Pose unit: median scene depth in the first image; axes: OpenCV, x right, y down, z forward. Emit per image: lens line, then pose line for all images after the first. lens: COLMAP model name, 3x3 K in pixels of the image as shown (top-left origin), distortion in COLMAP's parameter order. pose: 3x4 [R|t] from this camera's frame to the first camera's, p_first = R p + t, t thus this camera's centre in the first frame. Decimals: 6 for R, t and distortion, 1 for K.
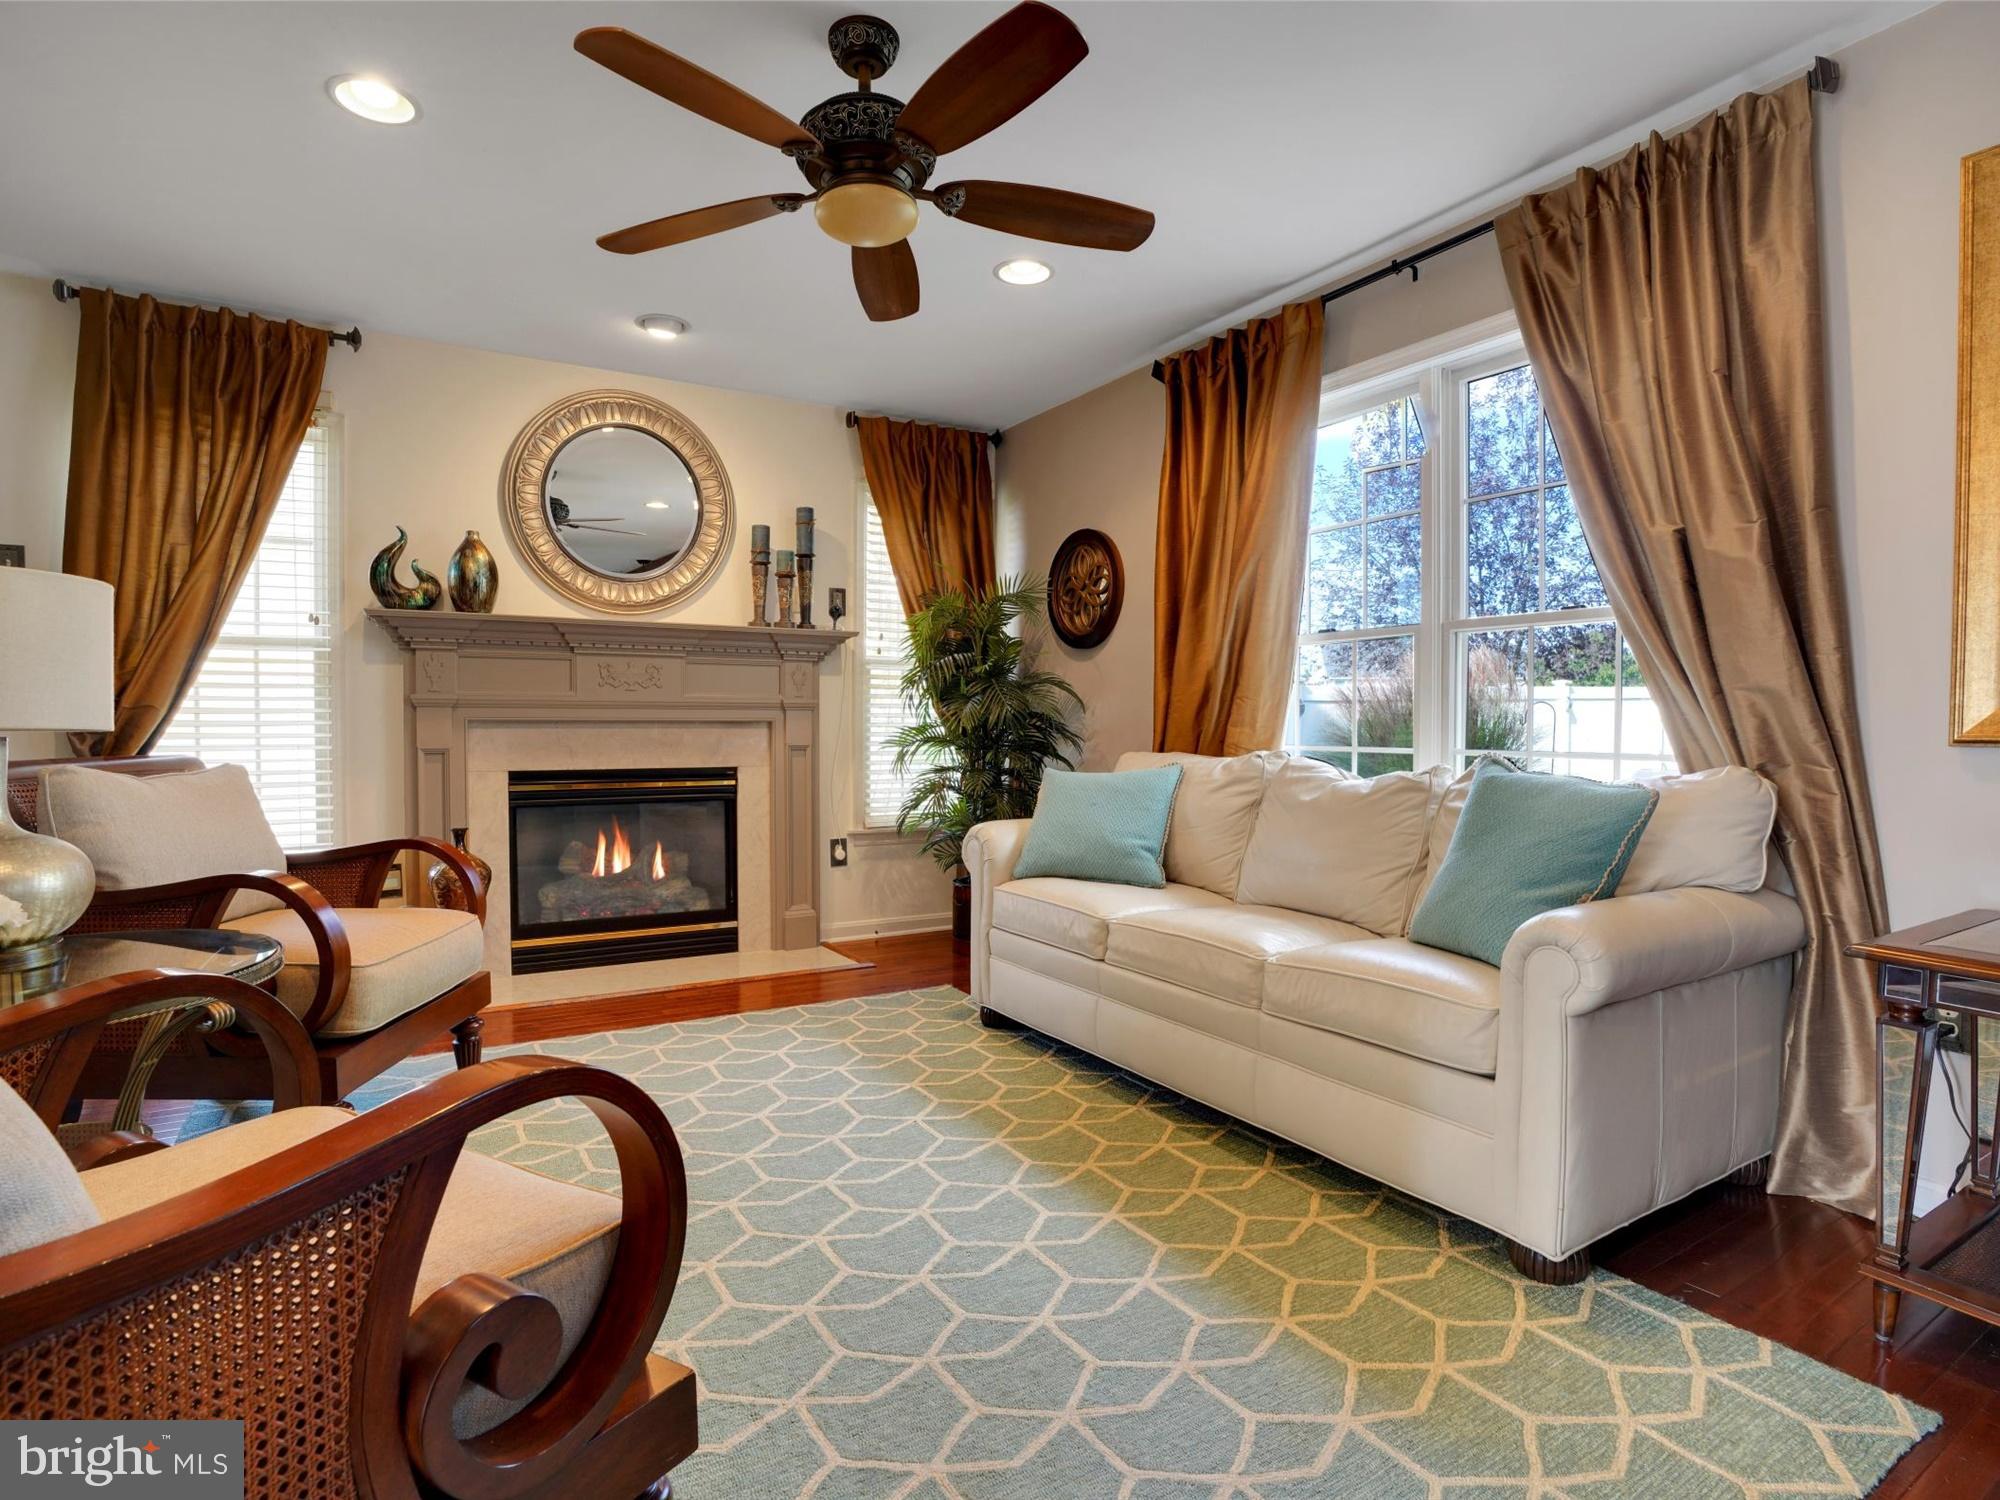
lens RADIAL K [[1065.1, 0, 1002.4], [0, 1065.1, 759.4], [0, 0, 1]] dist [-0.054704, 0.030055]
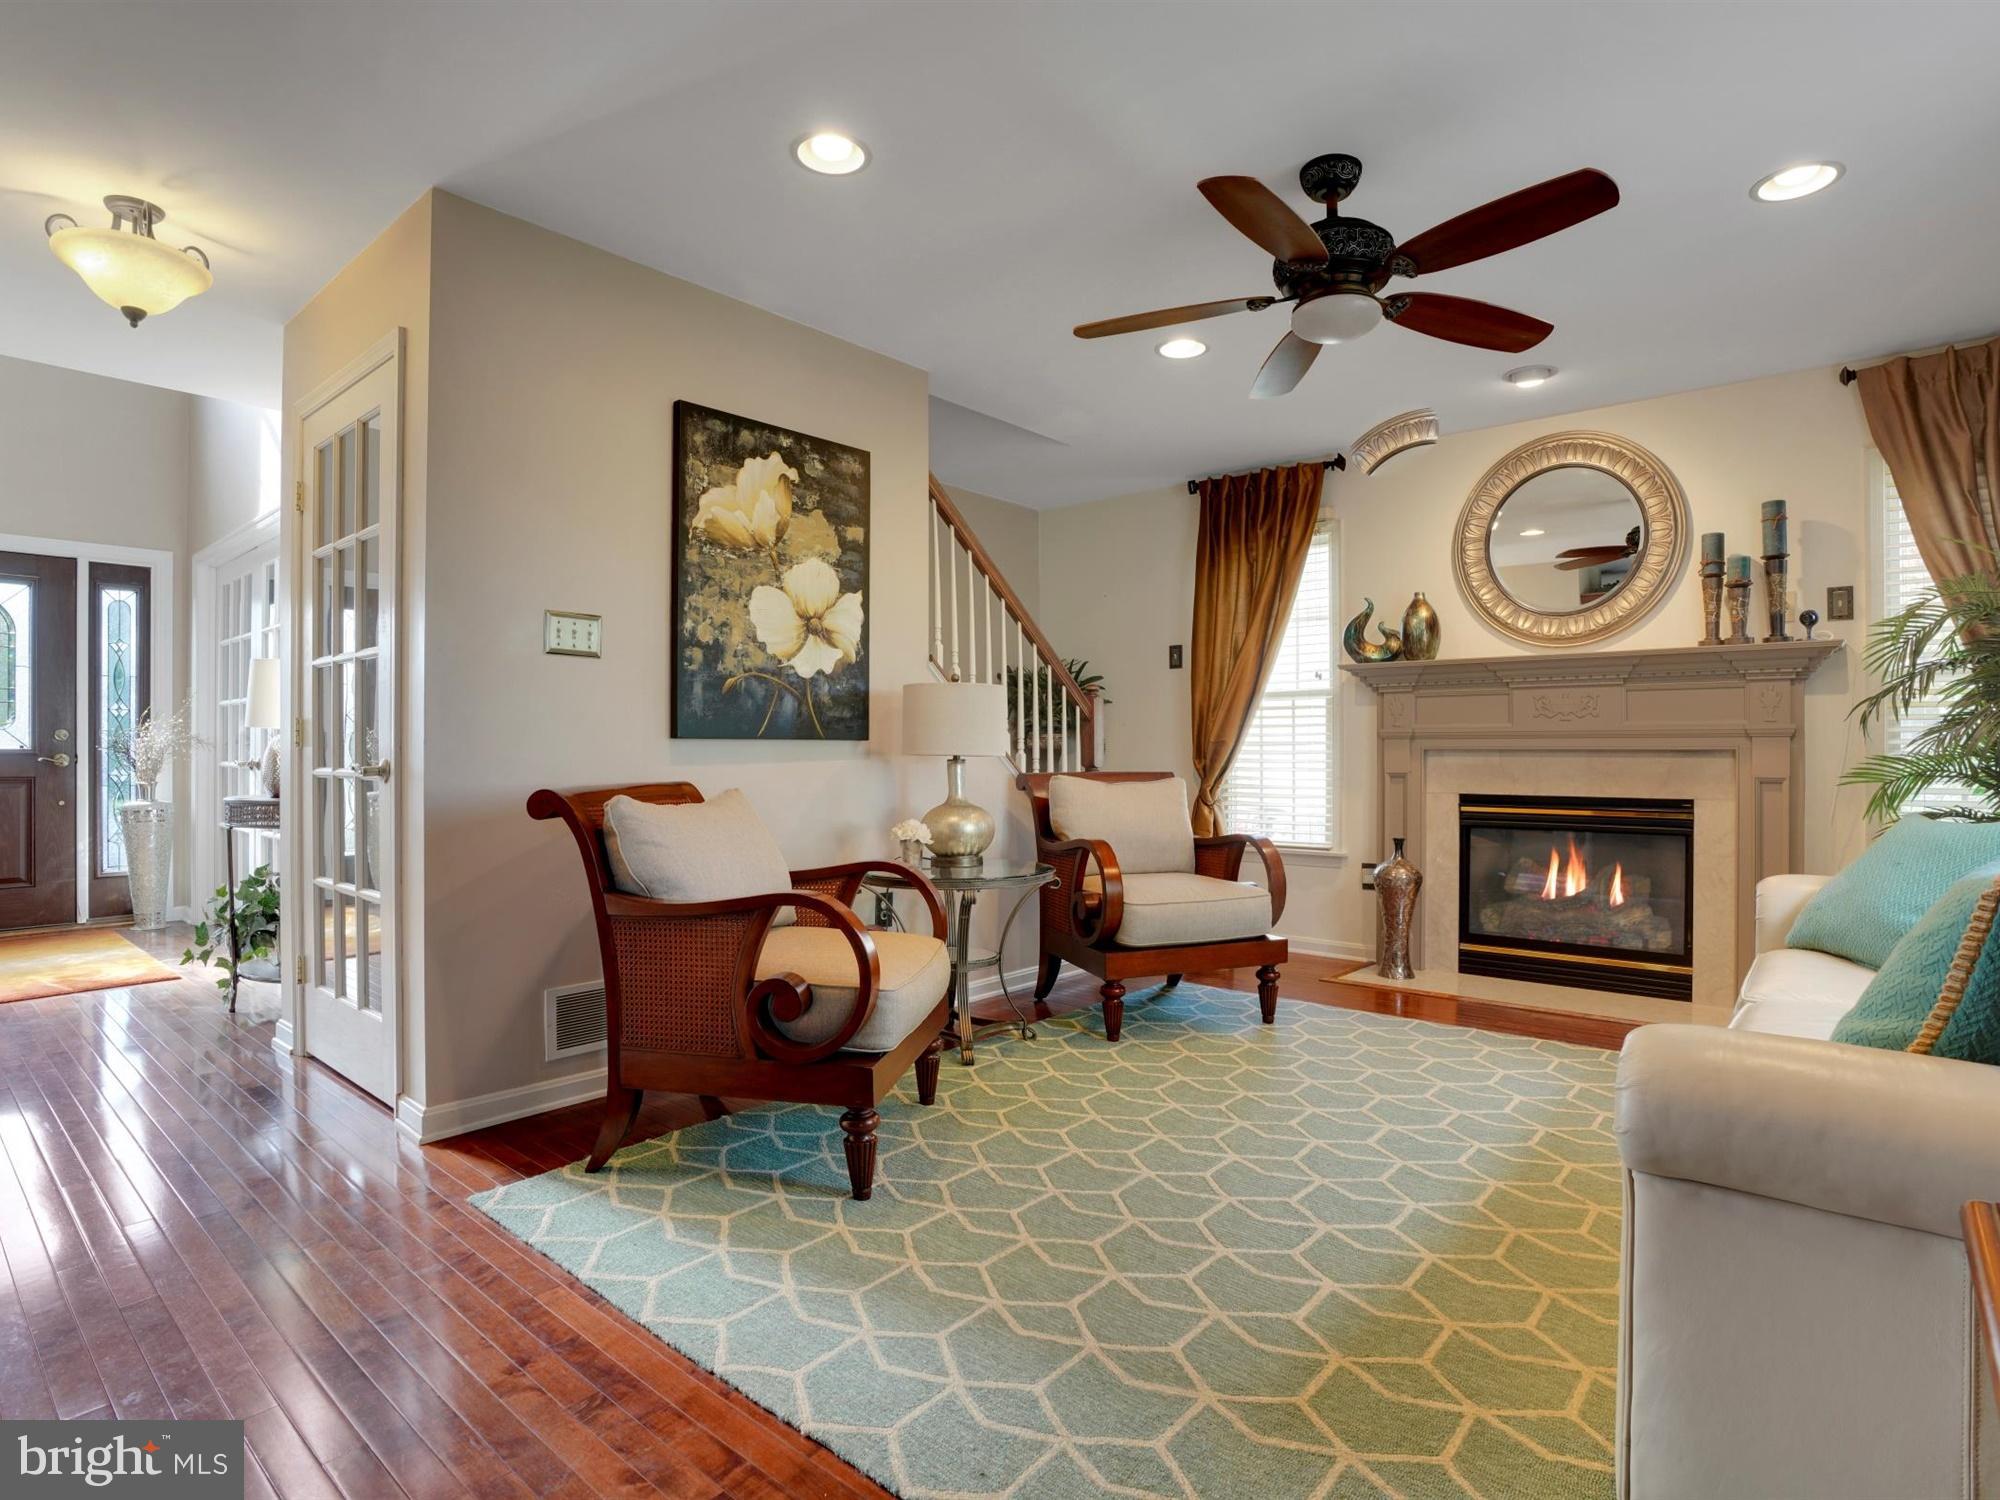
lens RADIAL K [[1065.1, 0, 1002.4], [0, 1065.1, 759.4], [0, 0, 1]] dist [-0.054704, 0.030055]
pose [[0.316997, 0.002339, -0.948424, 0.457214], [-0.035047, 0.999343, -0.009250, 0.001731], [0.947779, 0.036172, 0.316871, 0.158447]]
